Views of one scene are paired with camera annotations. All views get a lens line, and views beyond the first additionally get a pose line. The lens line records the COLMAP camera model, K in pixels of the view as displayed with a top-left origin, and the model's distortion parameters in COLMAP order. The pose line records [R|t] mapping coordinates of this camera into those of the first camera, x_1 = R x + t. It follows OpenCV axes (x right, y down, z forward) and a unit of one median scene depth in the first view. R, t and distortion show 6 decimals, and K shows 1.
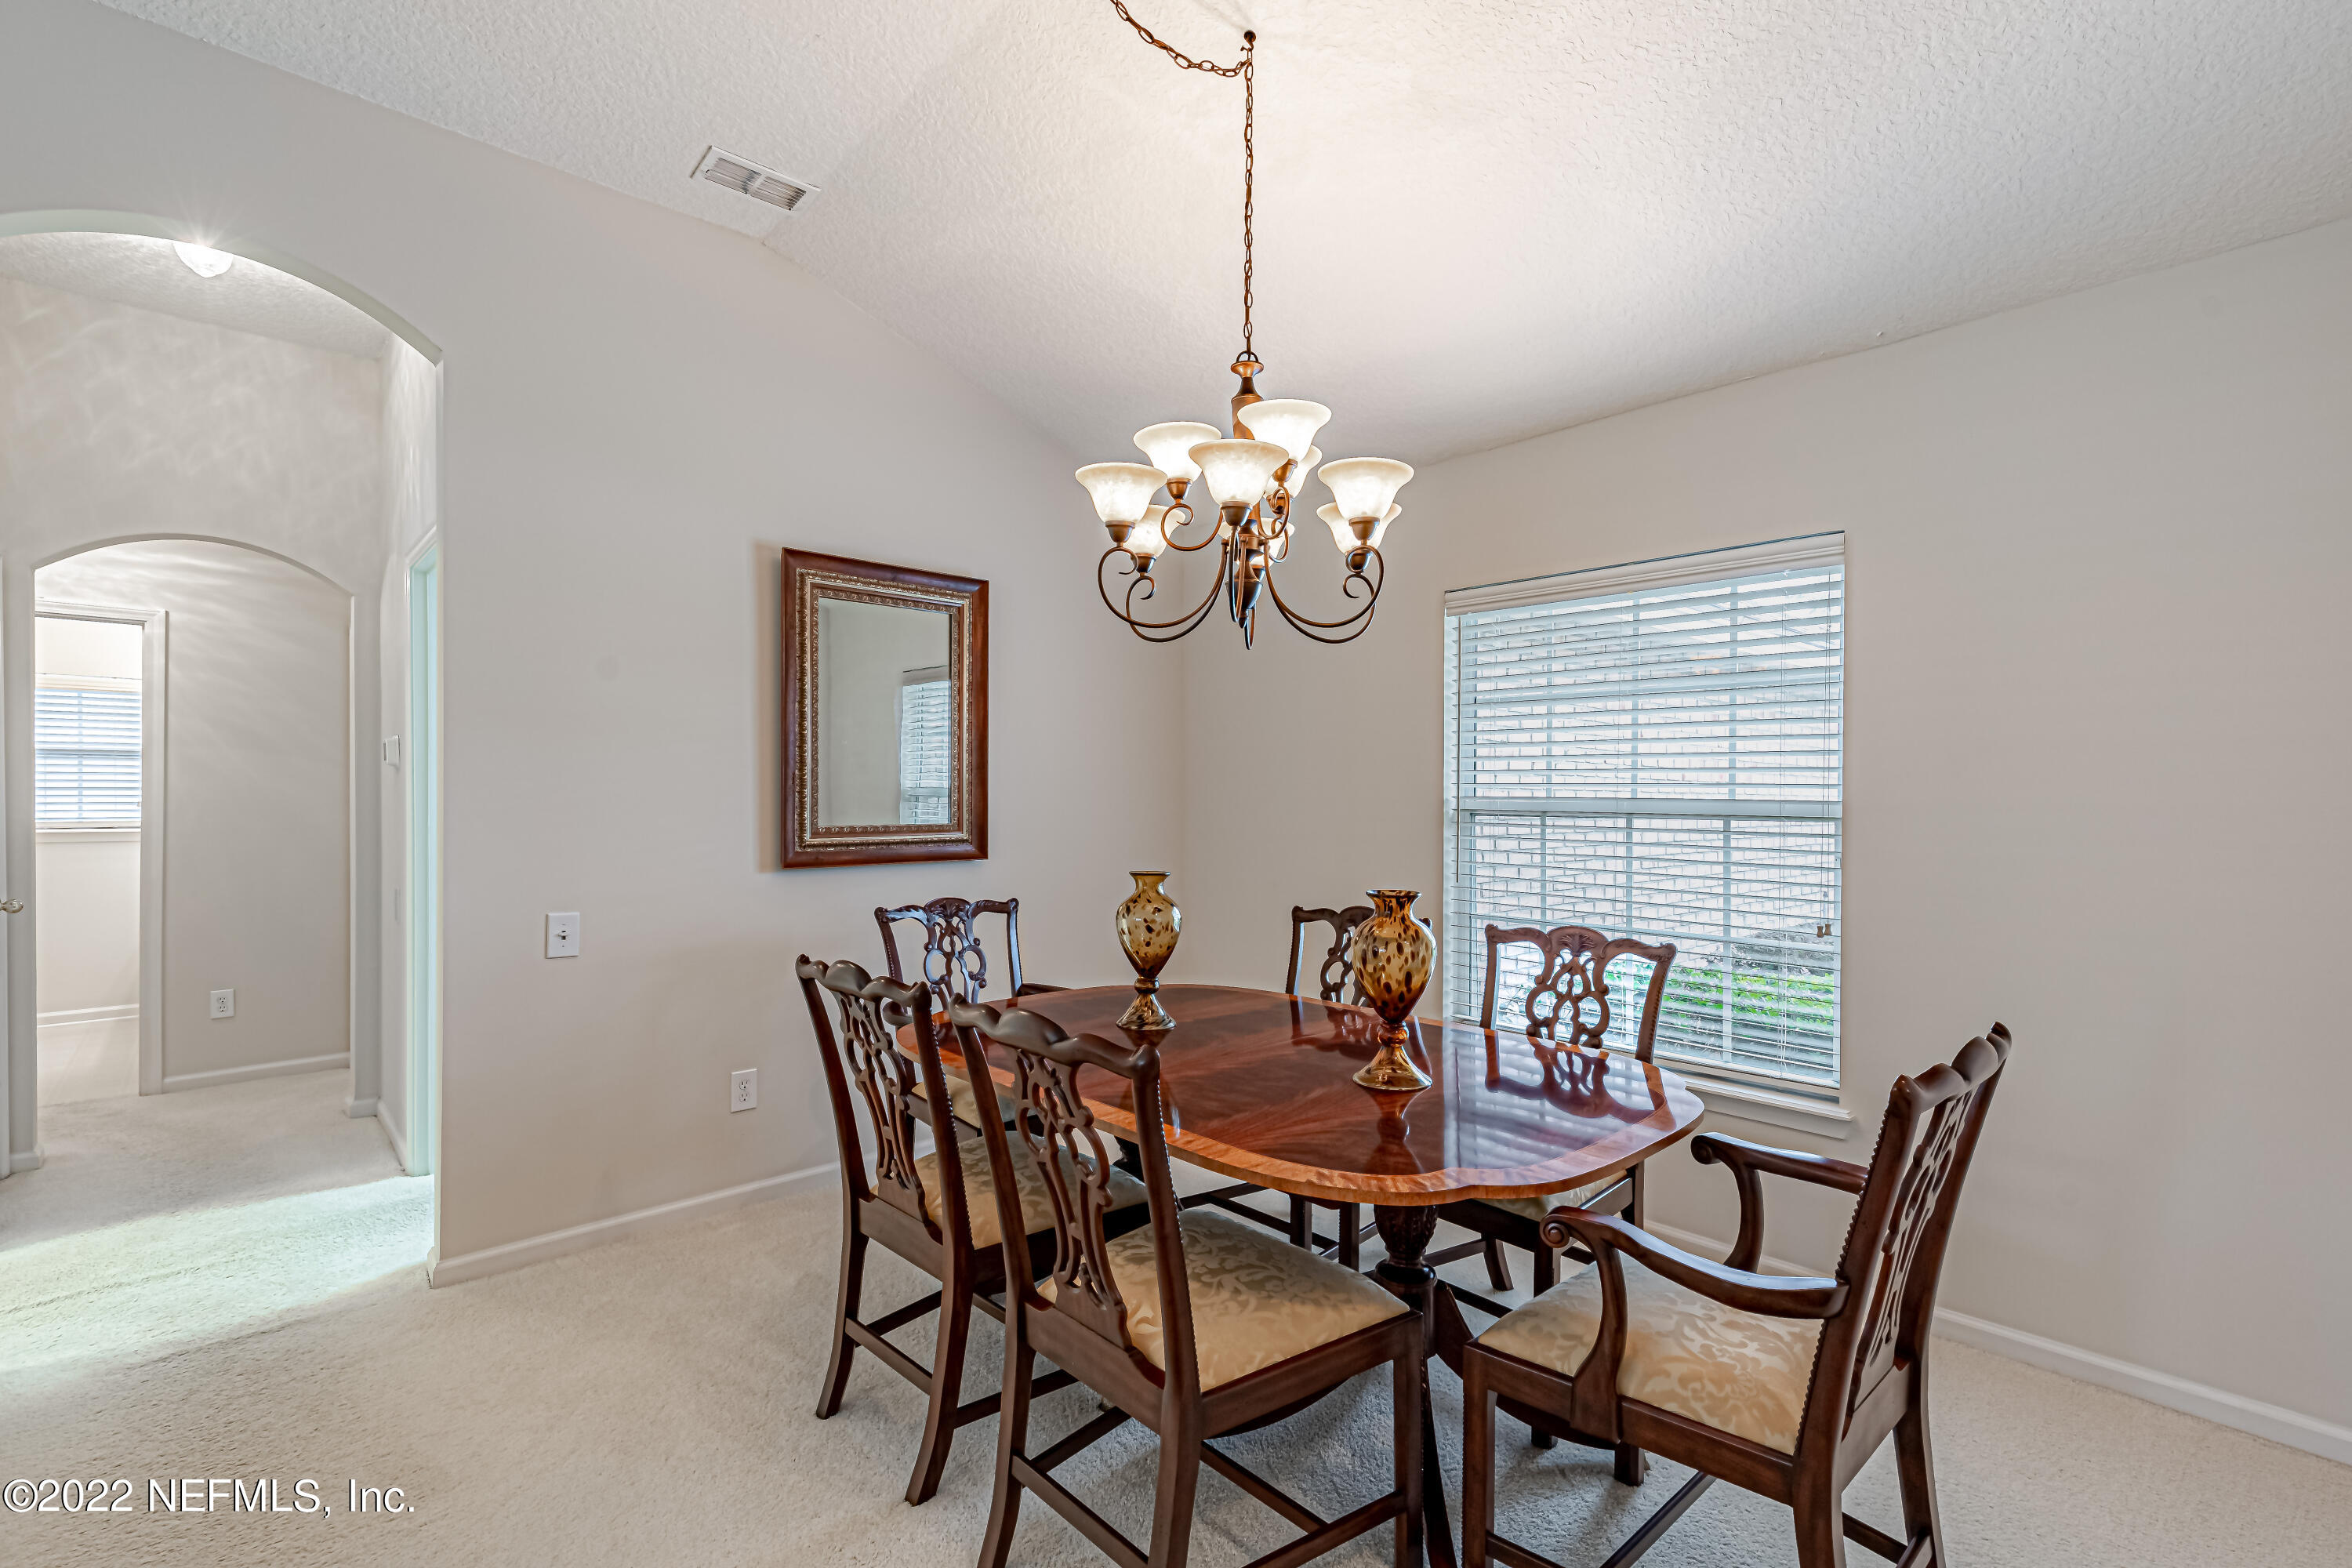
lens RADIAL K [[1062.7, 0, 1163.9], [0, 1062.7, 803.8], [0, 0, 1]] dist [0.010940, -0.001747]
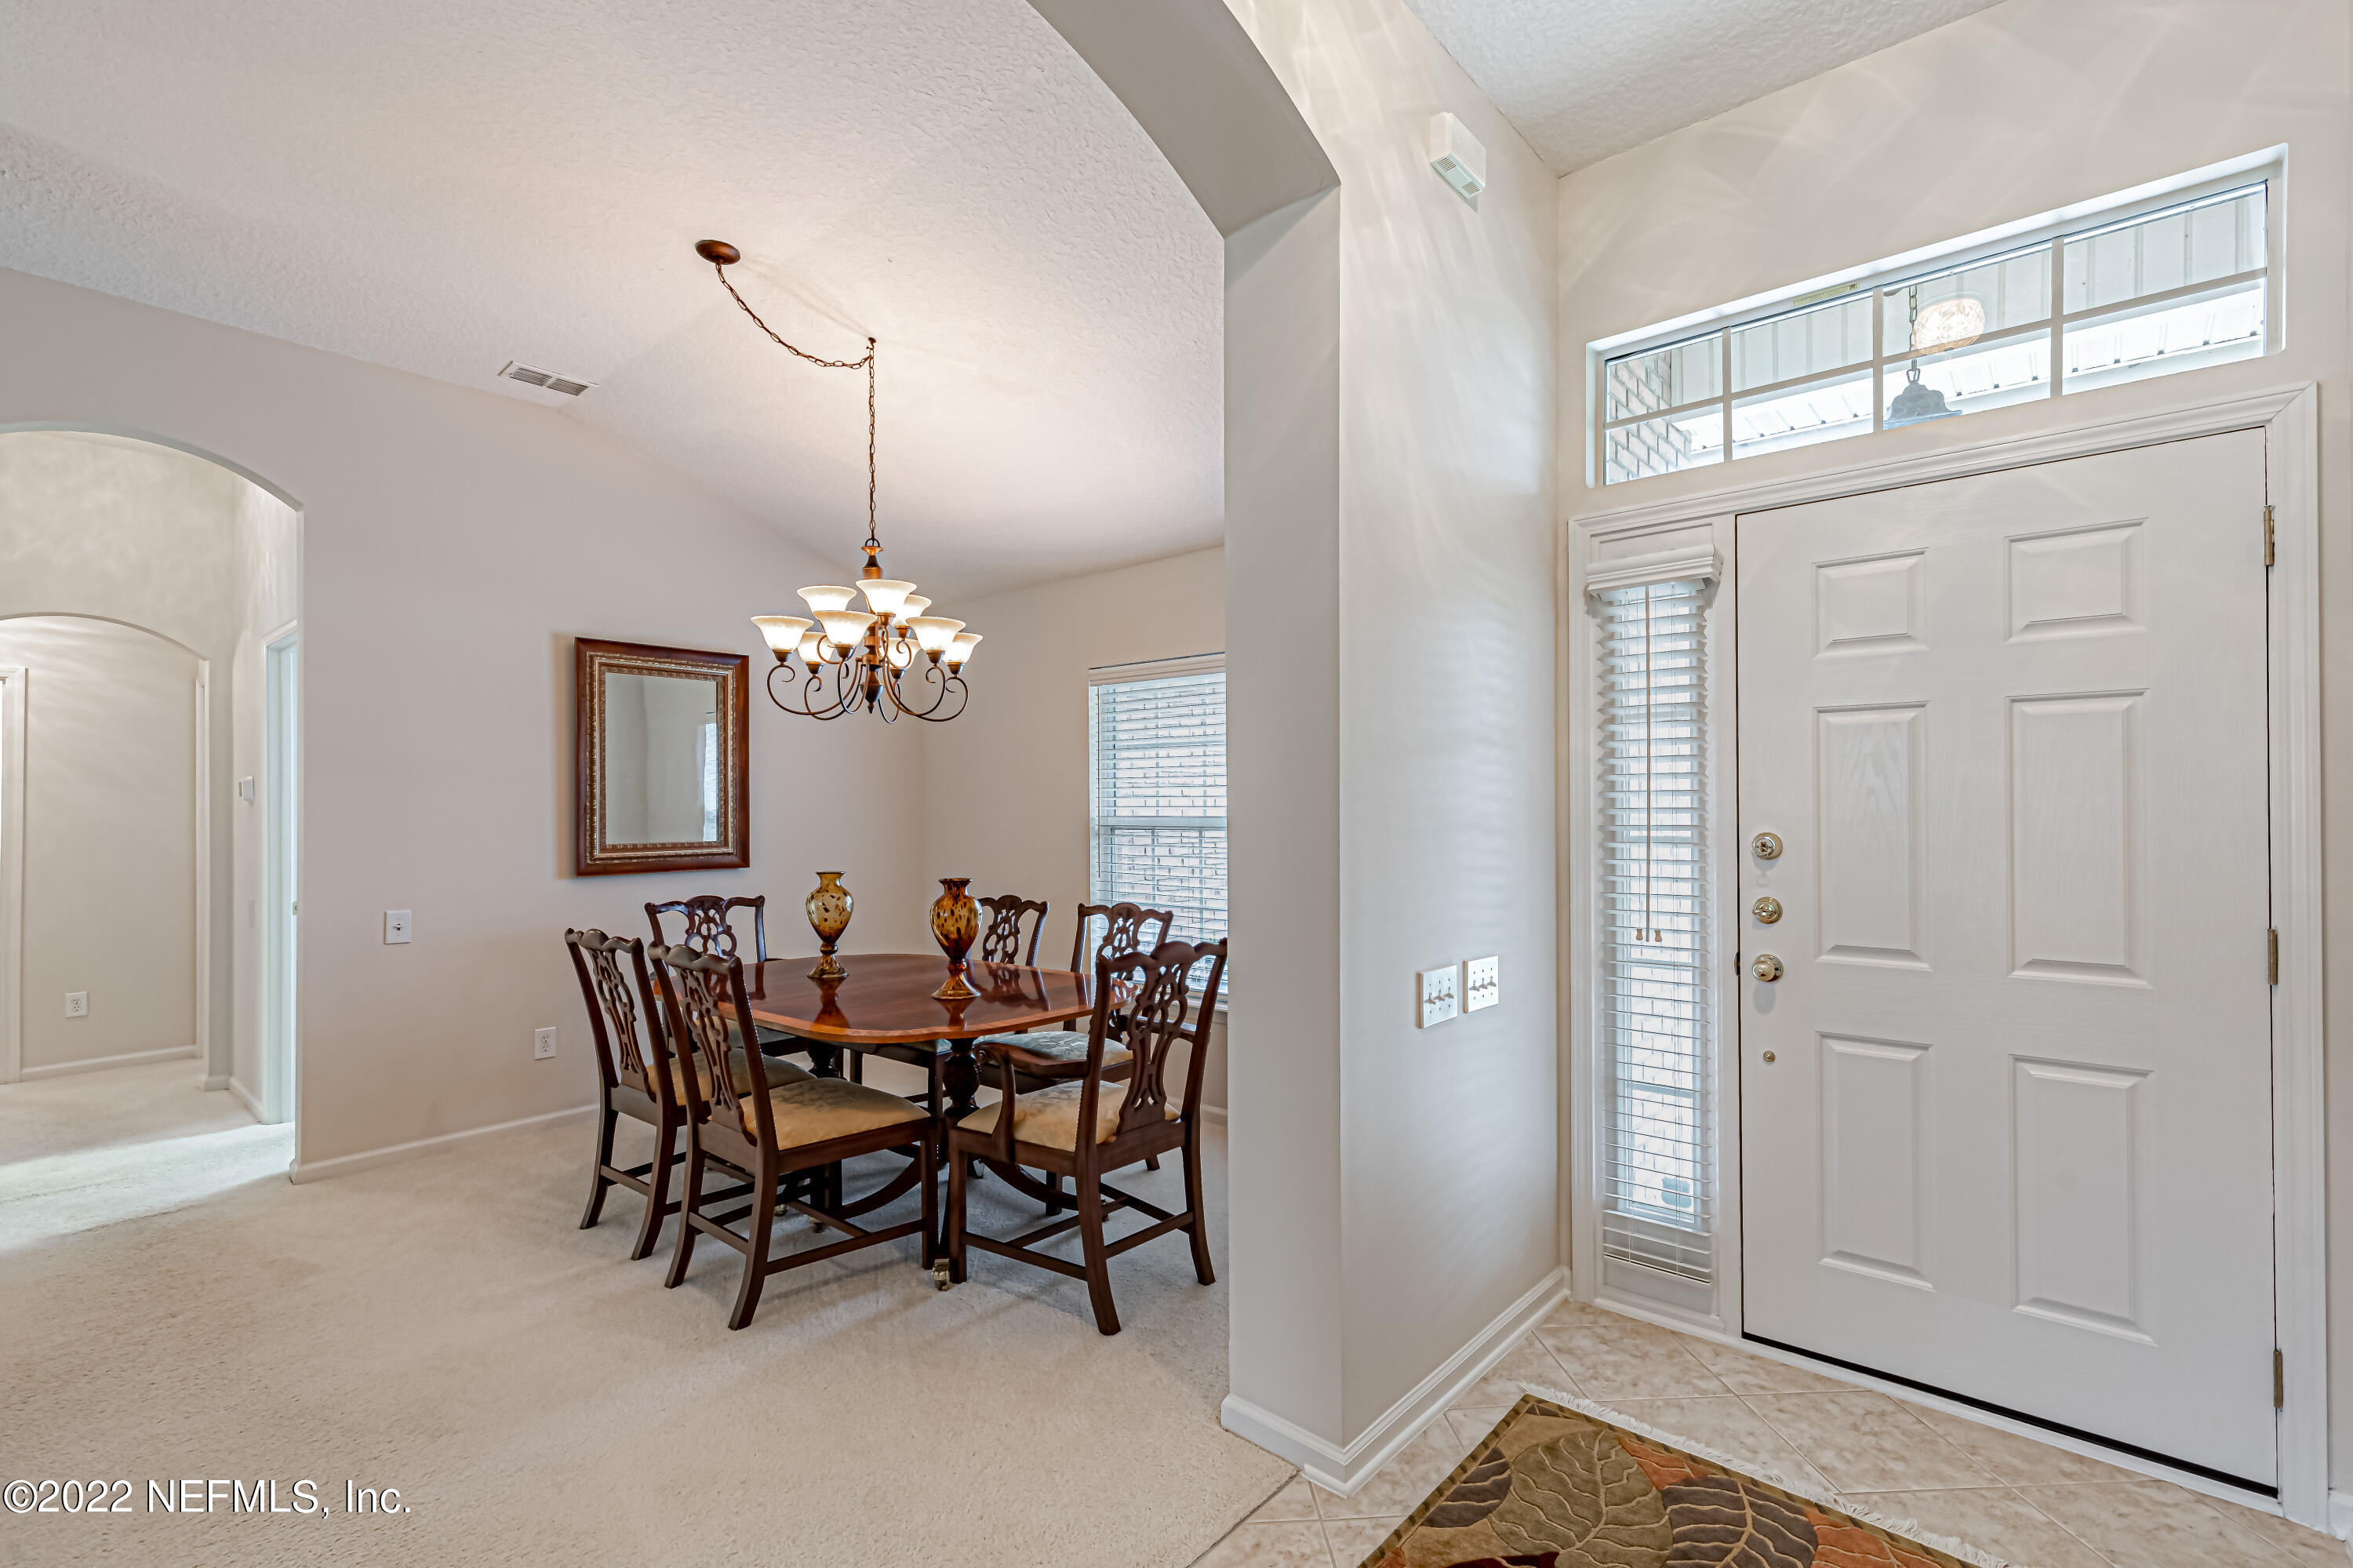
lens RADIAL K [[1063.2, 0, 1184.5], [0, 1063.2, 801.4], [0, 0, 1]] dist [0.010940, -0.001747]
pose [[0.991989, -0.009574, 0.125962, 0.259336], [0.011310, 0.999851, -0.013074, -0.007777], [-0.125818, 0.014394, 0.991949, -0.477017]]
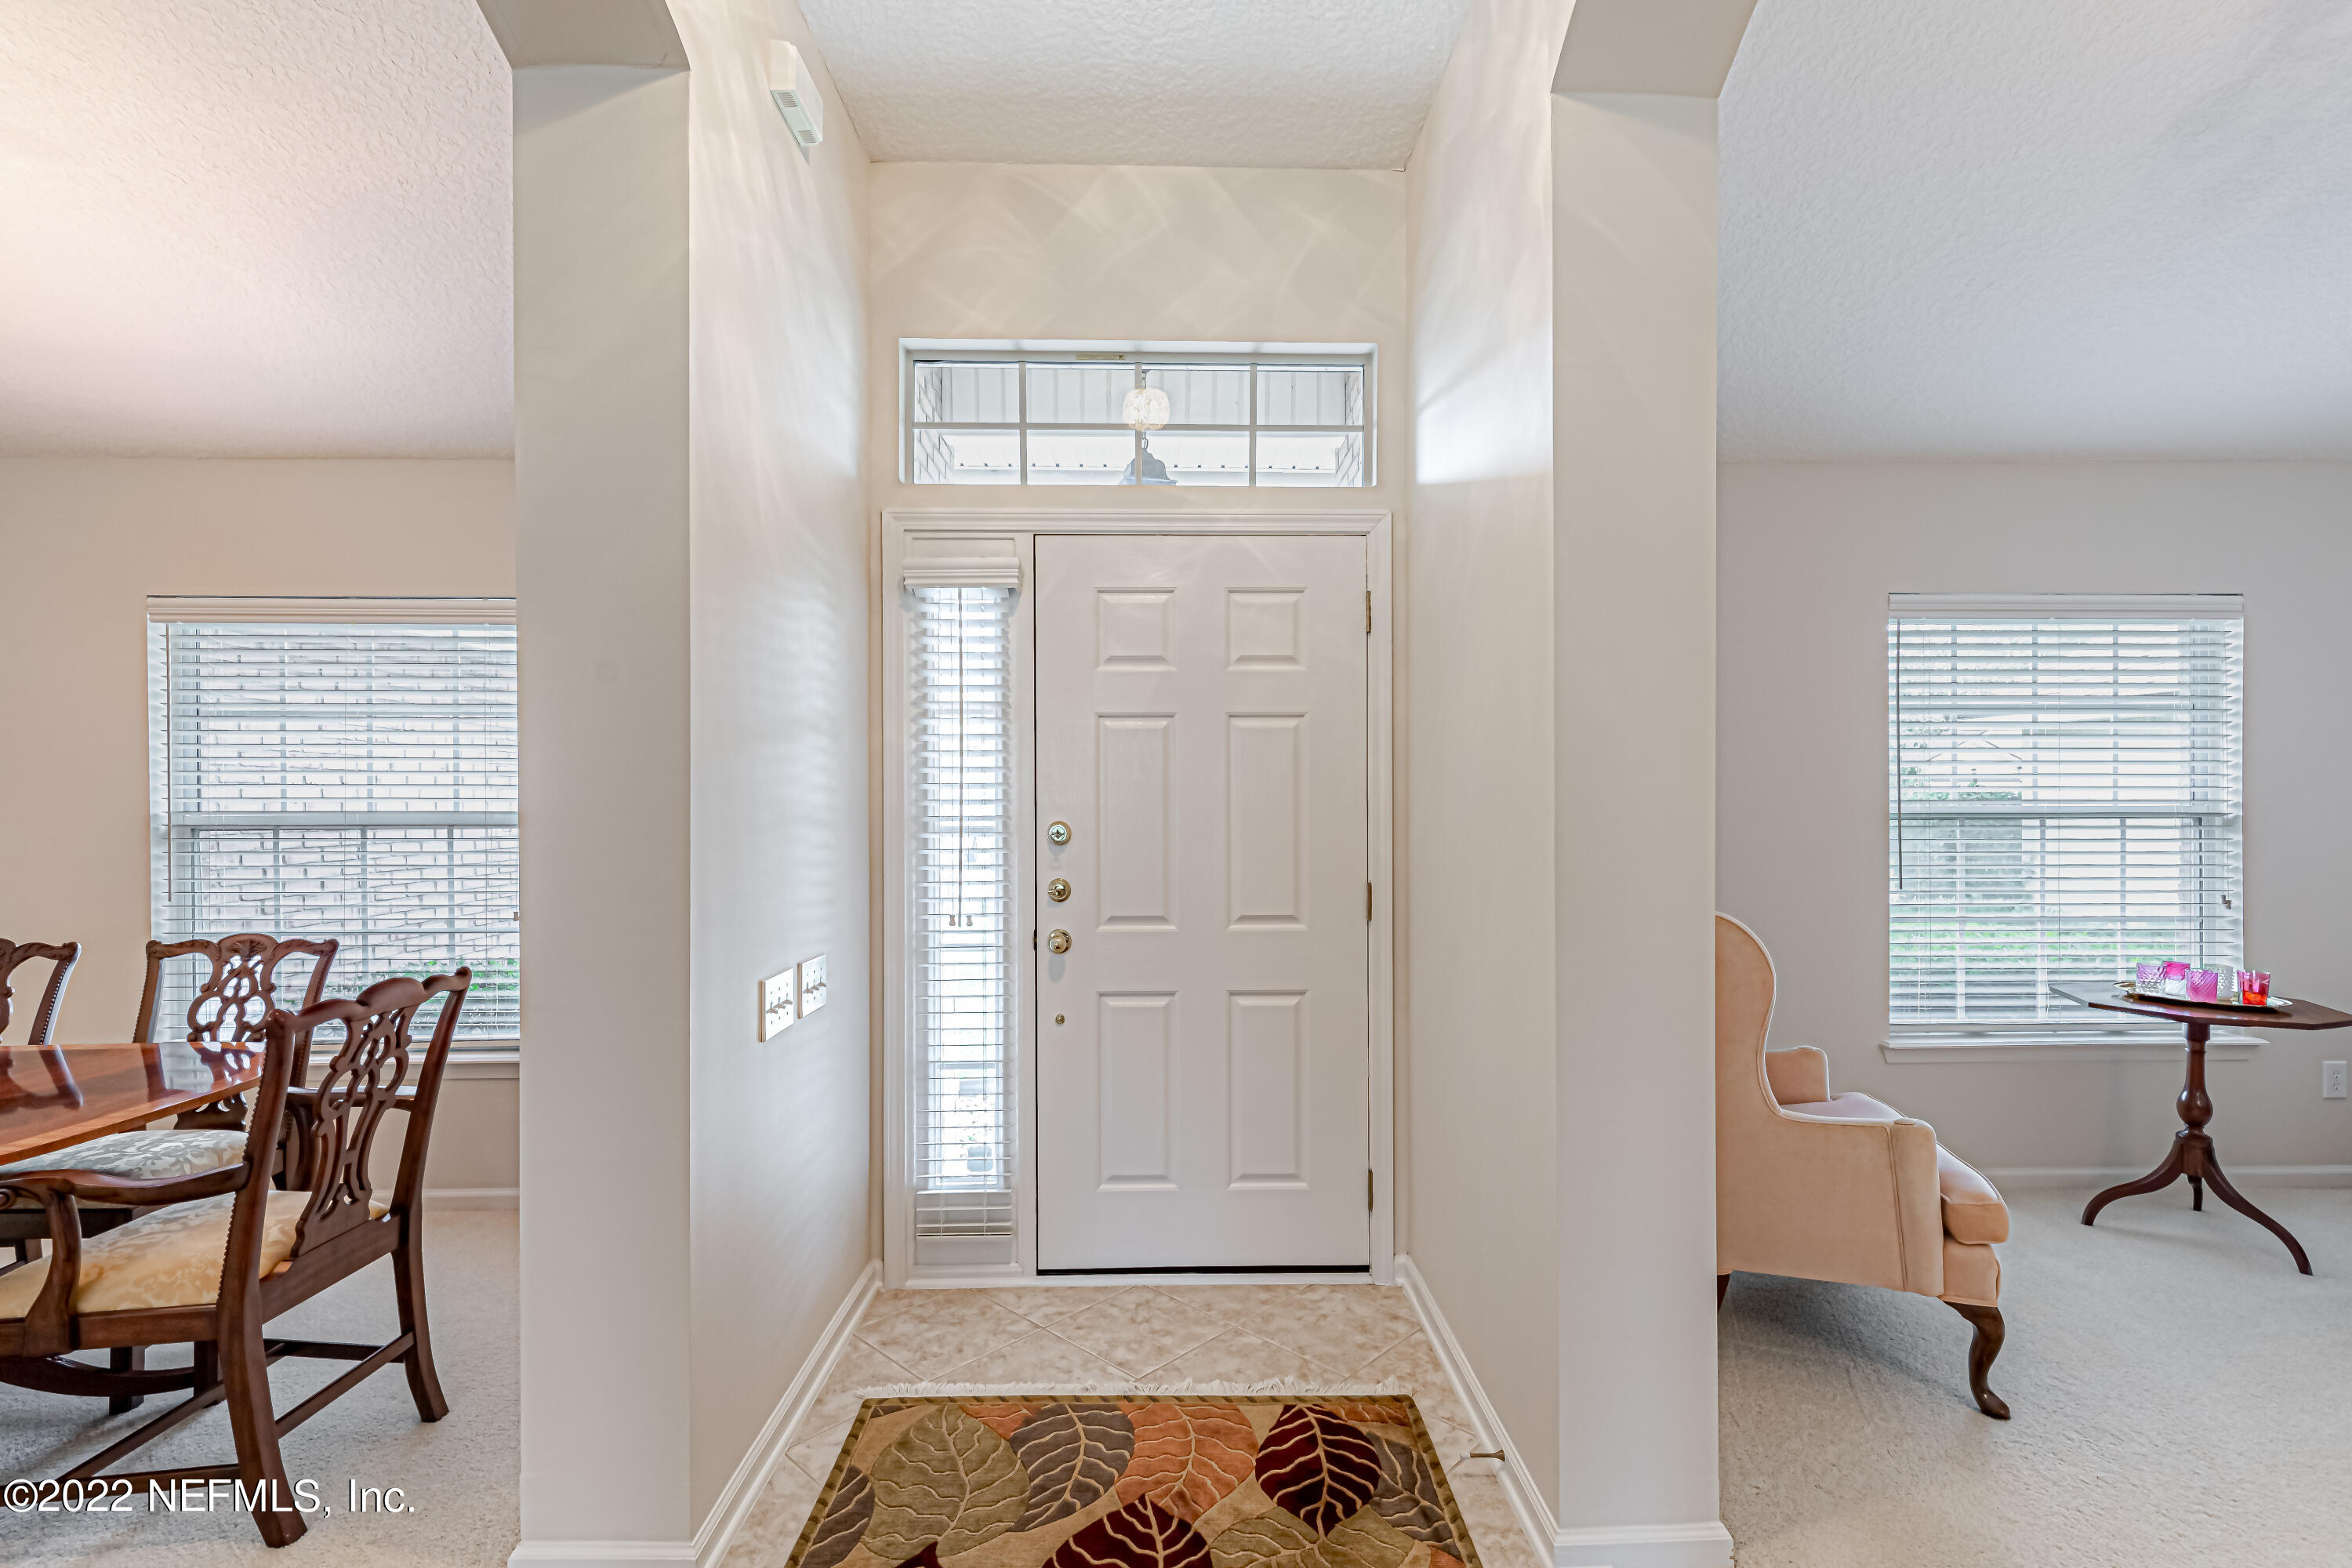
lens RADIAL K [[1062.7, 0, 1188.7], [0, 1062.7, 801.4], [0, 0, 1]] dist [0.010940, -0.001747]
pose [[0.653000, -0.012490, 0.757255, 0.176063], [0.013847, 0.999894, 0.004551, -0.009662], [-0.757231, 0.007514, 0.653104, -0.400645]]
